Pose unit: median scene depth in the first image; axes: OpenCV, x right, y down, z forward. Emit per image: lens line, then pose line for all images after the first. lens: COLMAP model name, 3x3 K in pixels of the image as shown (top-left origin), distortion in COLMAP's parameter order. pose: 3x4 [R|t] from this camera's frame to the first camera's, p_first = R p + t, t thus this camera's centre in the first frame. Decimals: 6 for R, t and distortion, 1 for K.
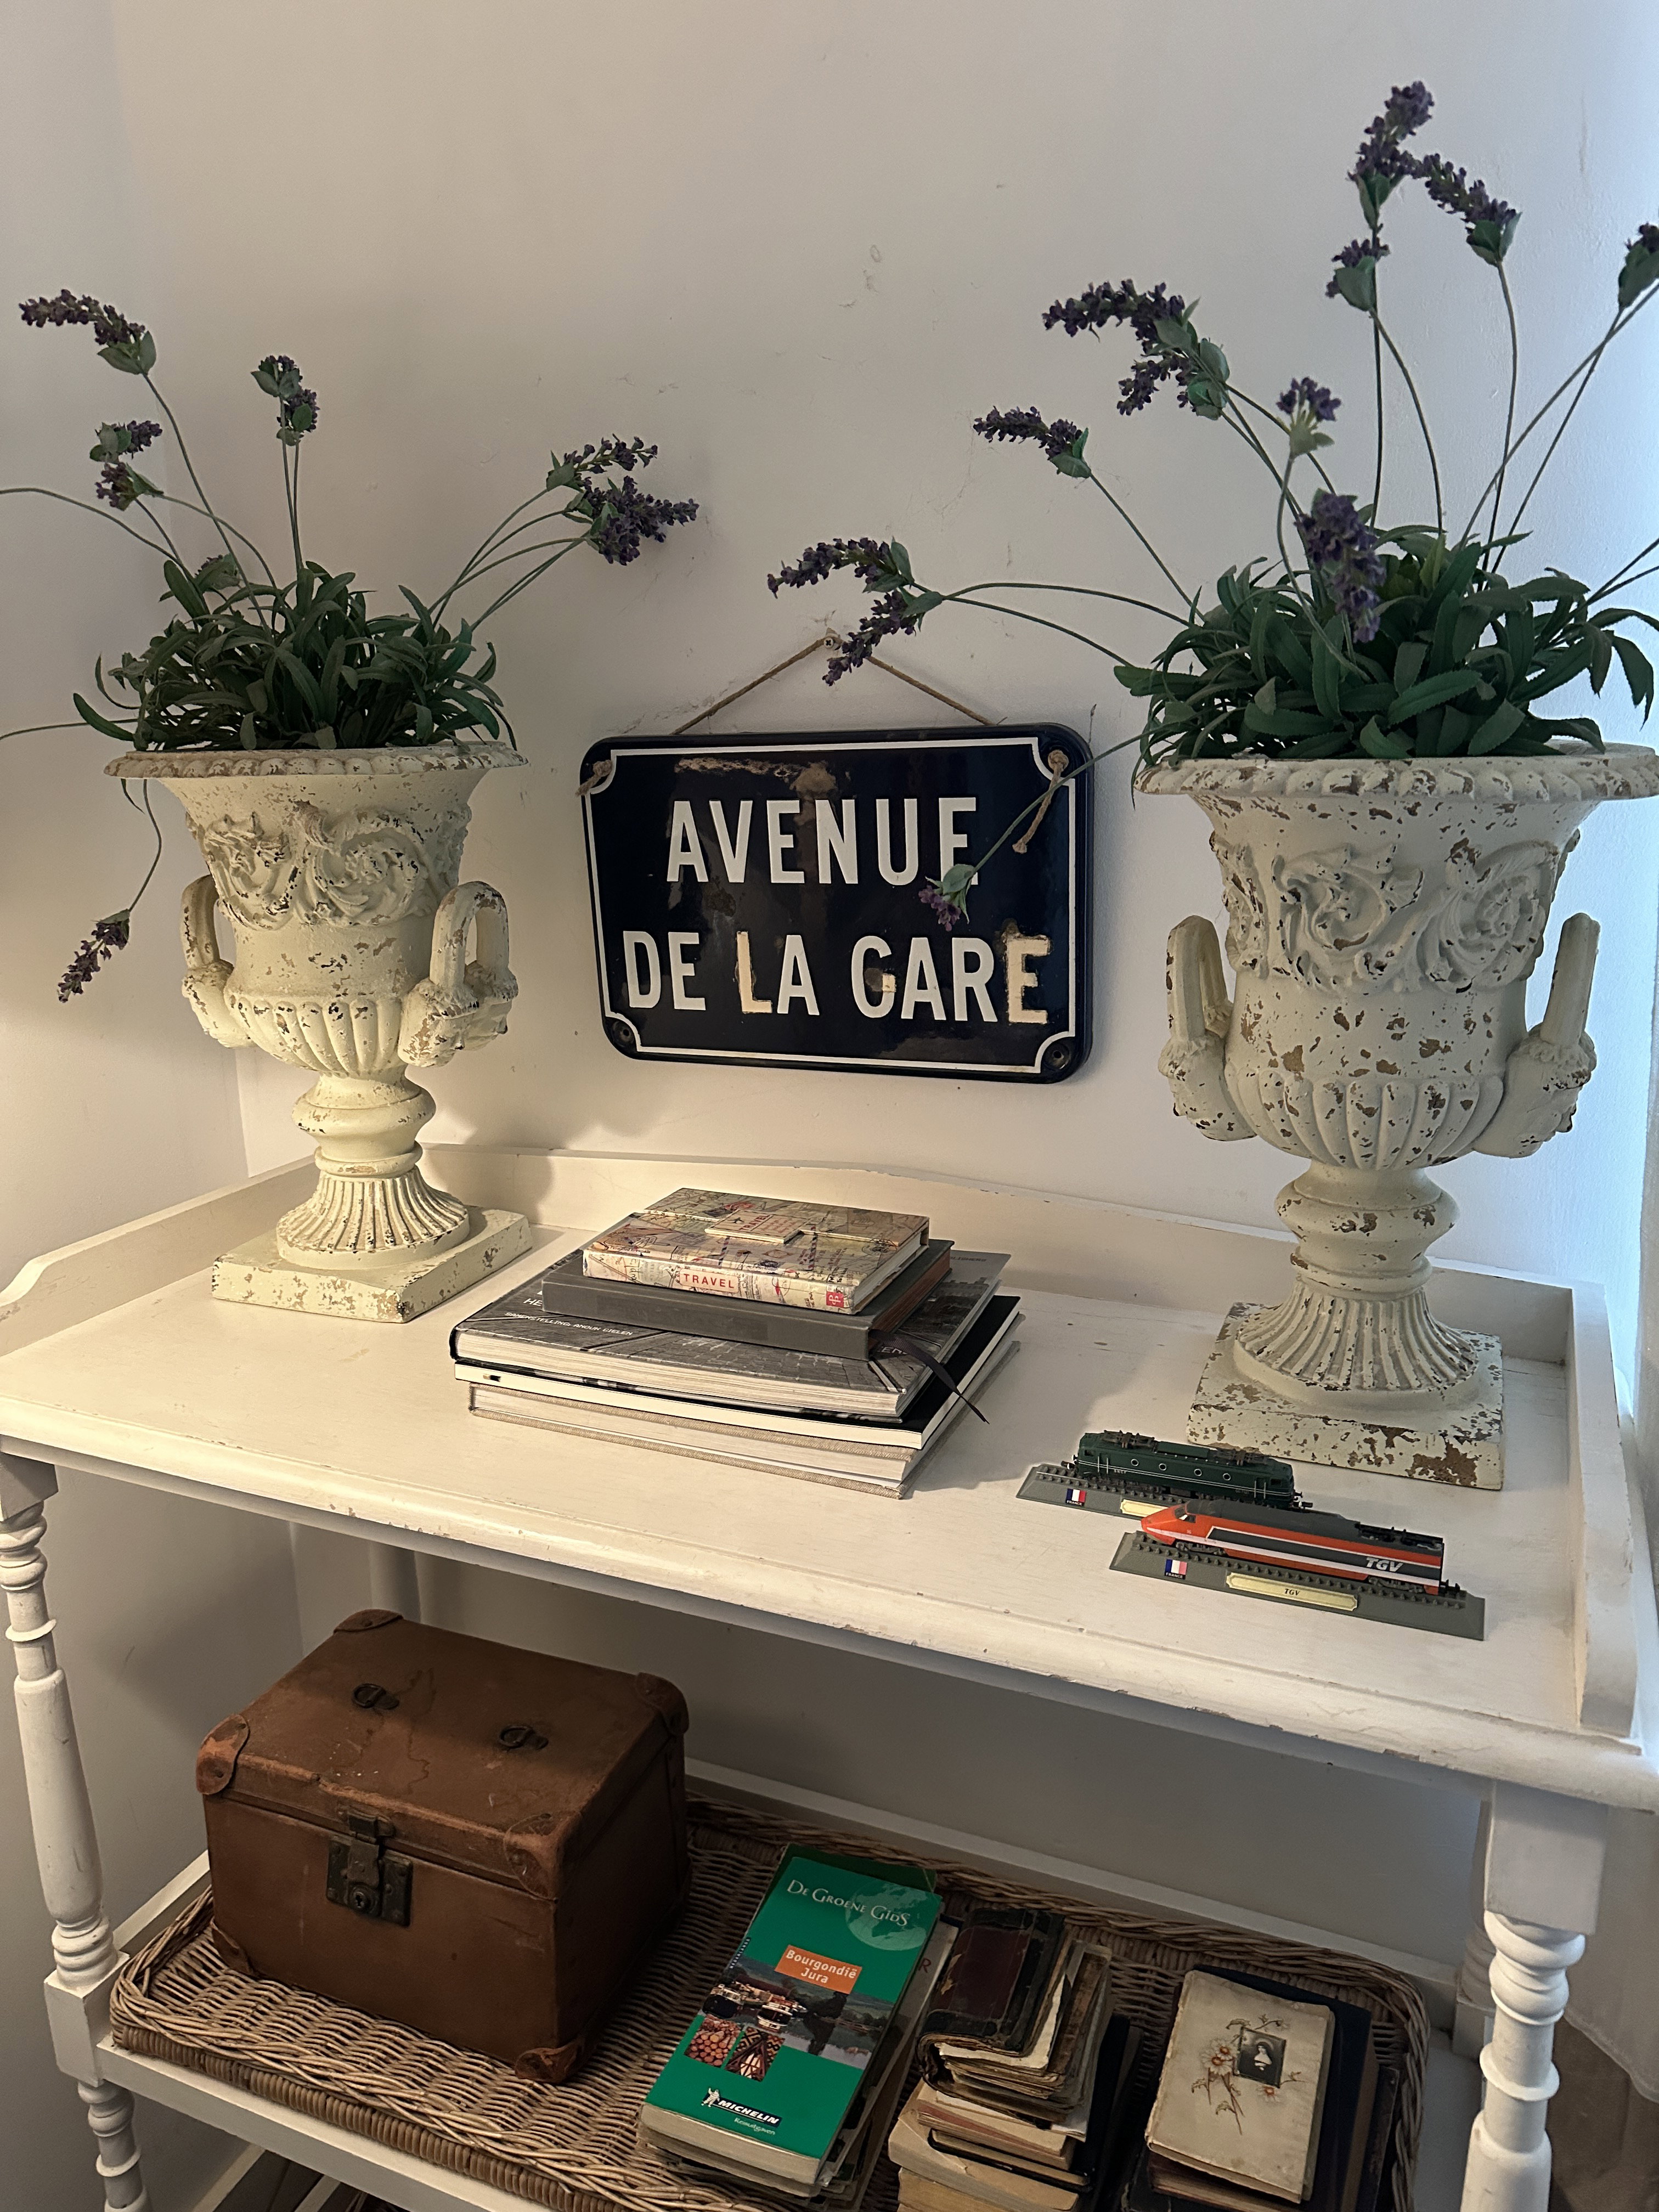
lens RADIAL K [[1544.1, 0, 827.8], [0, 1544.1, 1113.4], [0, 0, 1]] dist [0.055347, -0.071120]
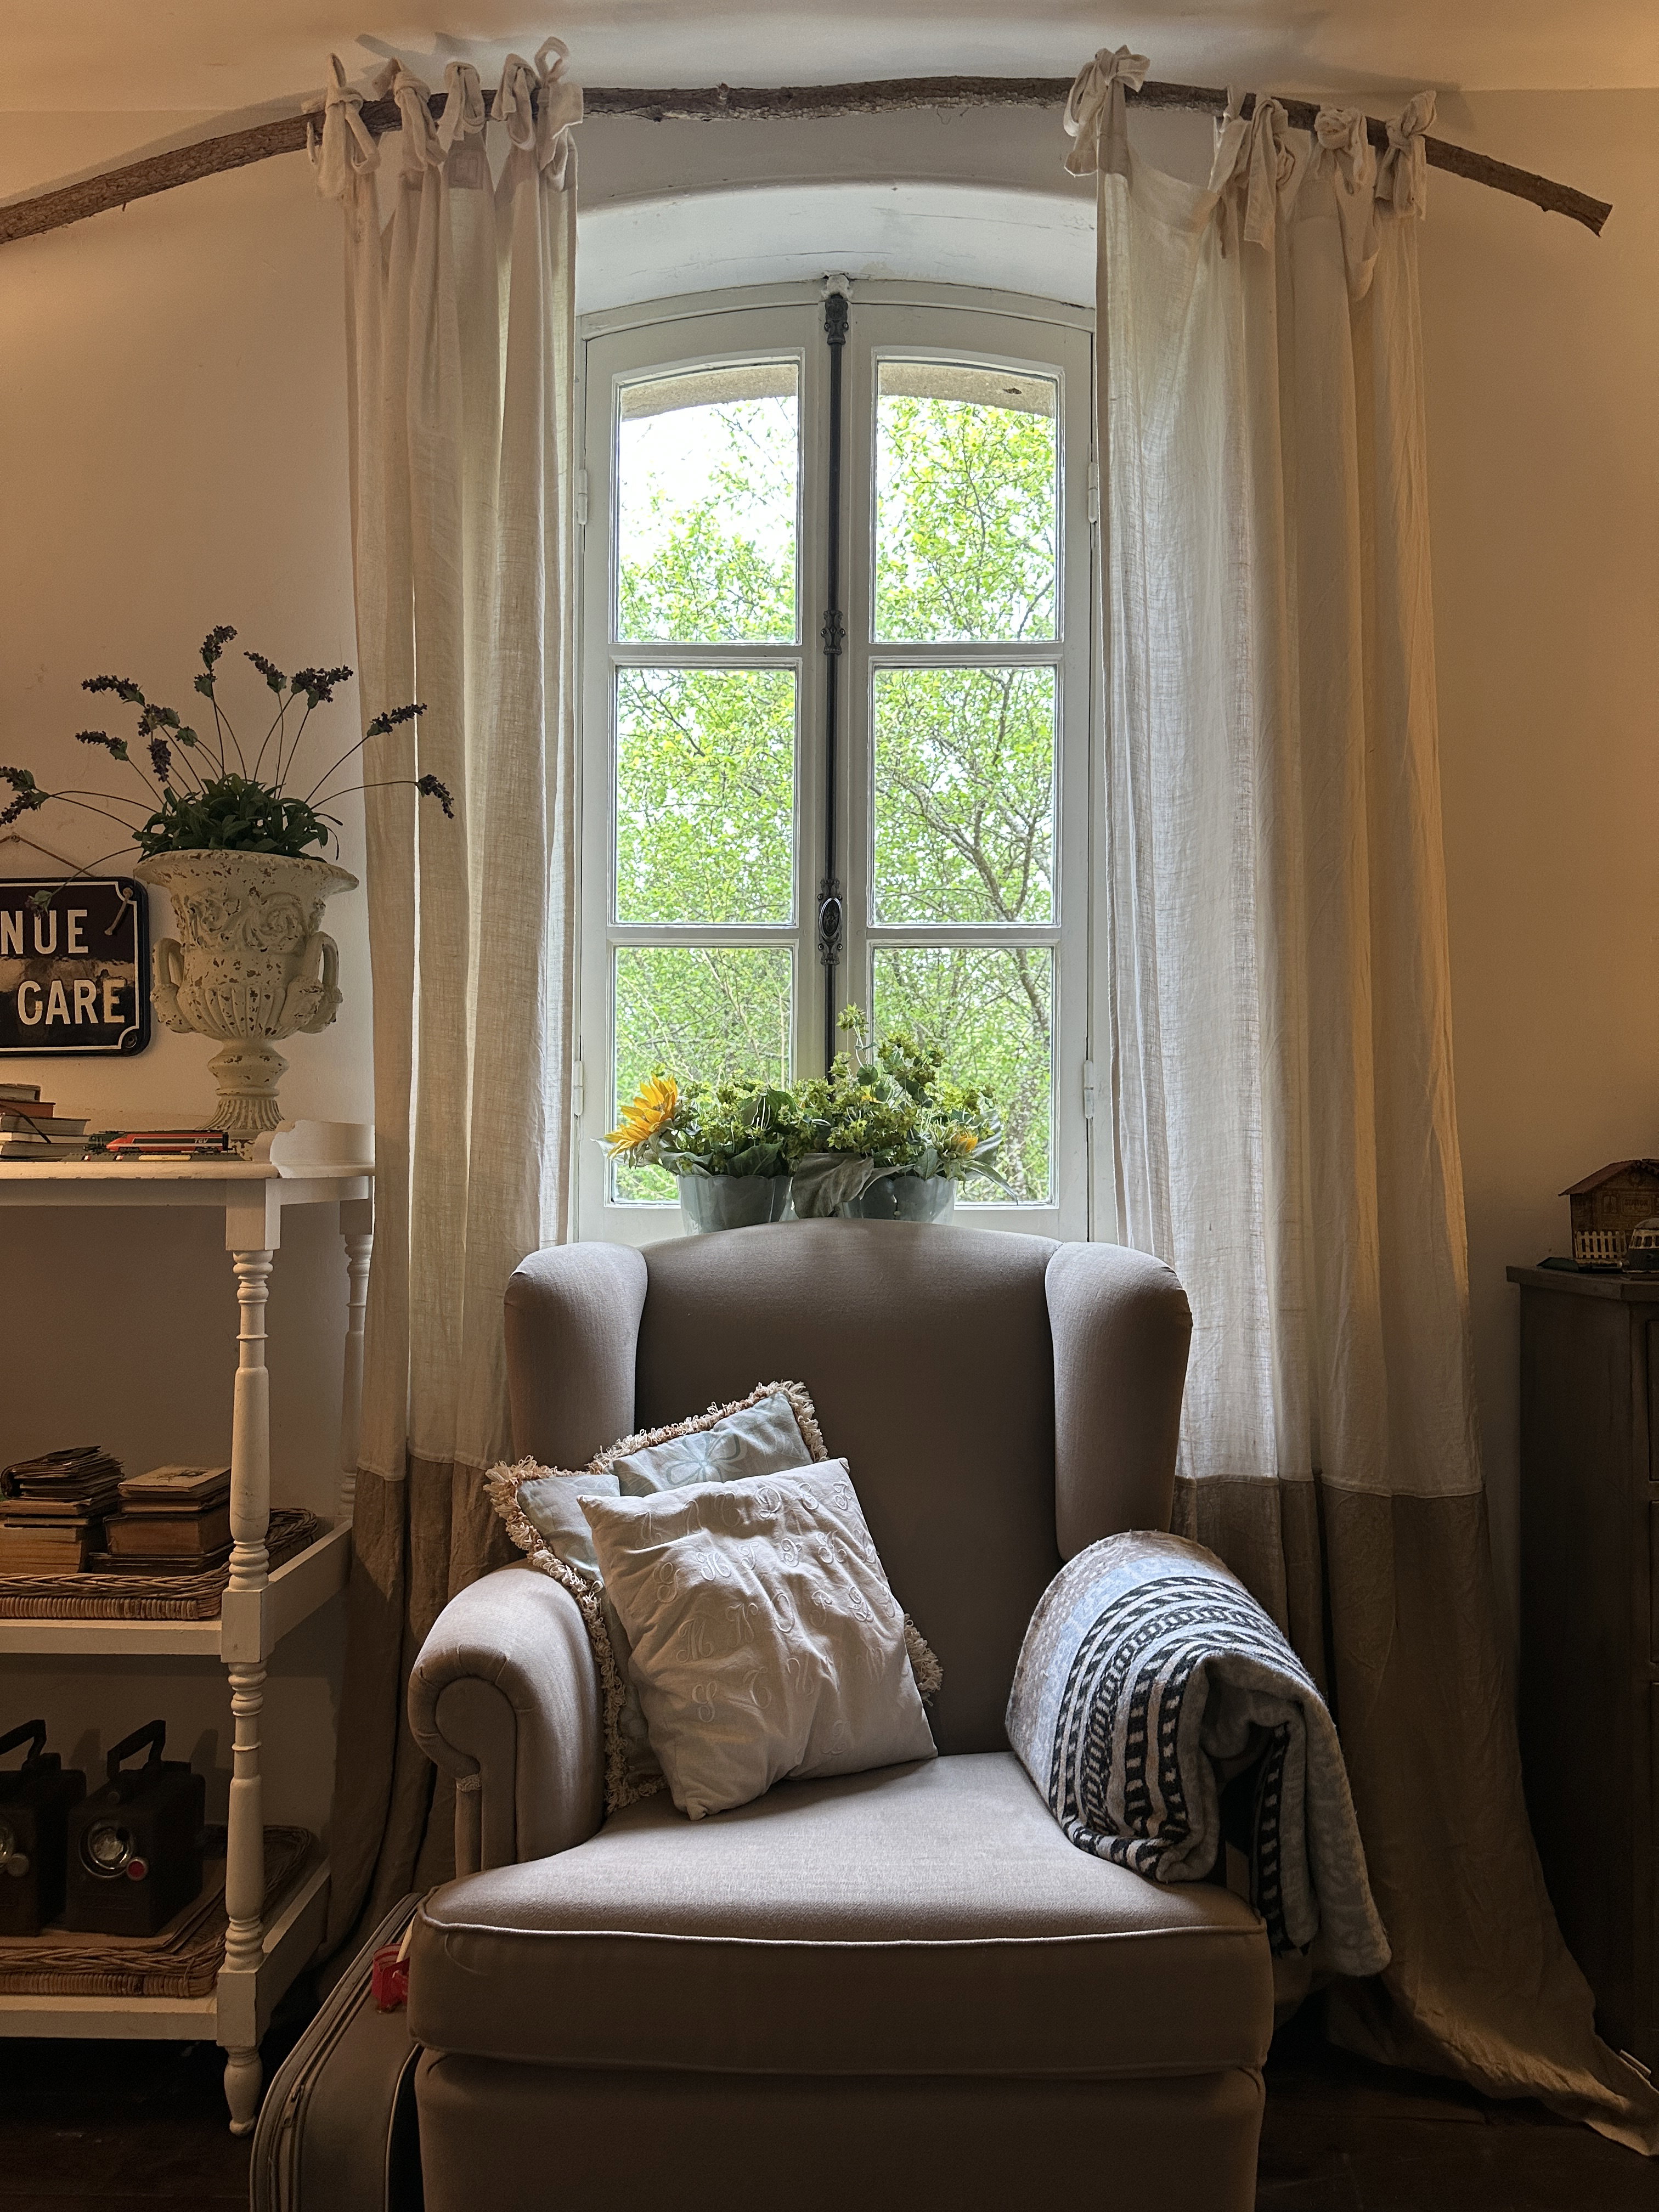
lens RADIAL K [[1544.1, 0, 808.5], [0, 1544.1, 1120.6], [0, 0, 1]] dist [0.055347, -0.071120]
pose [[0.928485, 0.030919, 0.370080, 0.224861], [0.075635, 0.959897, -0.269957, 0.677093], [-0.363586, 0.278642, 0.888912, -1.071042]]
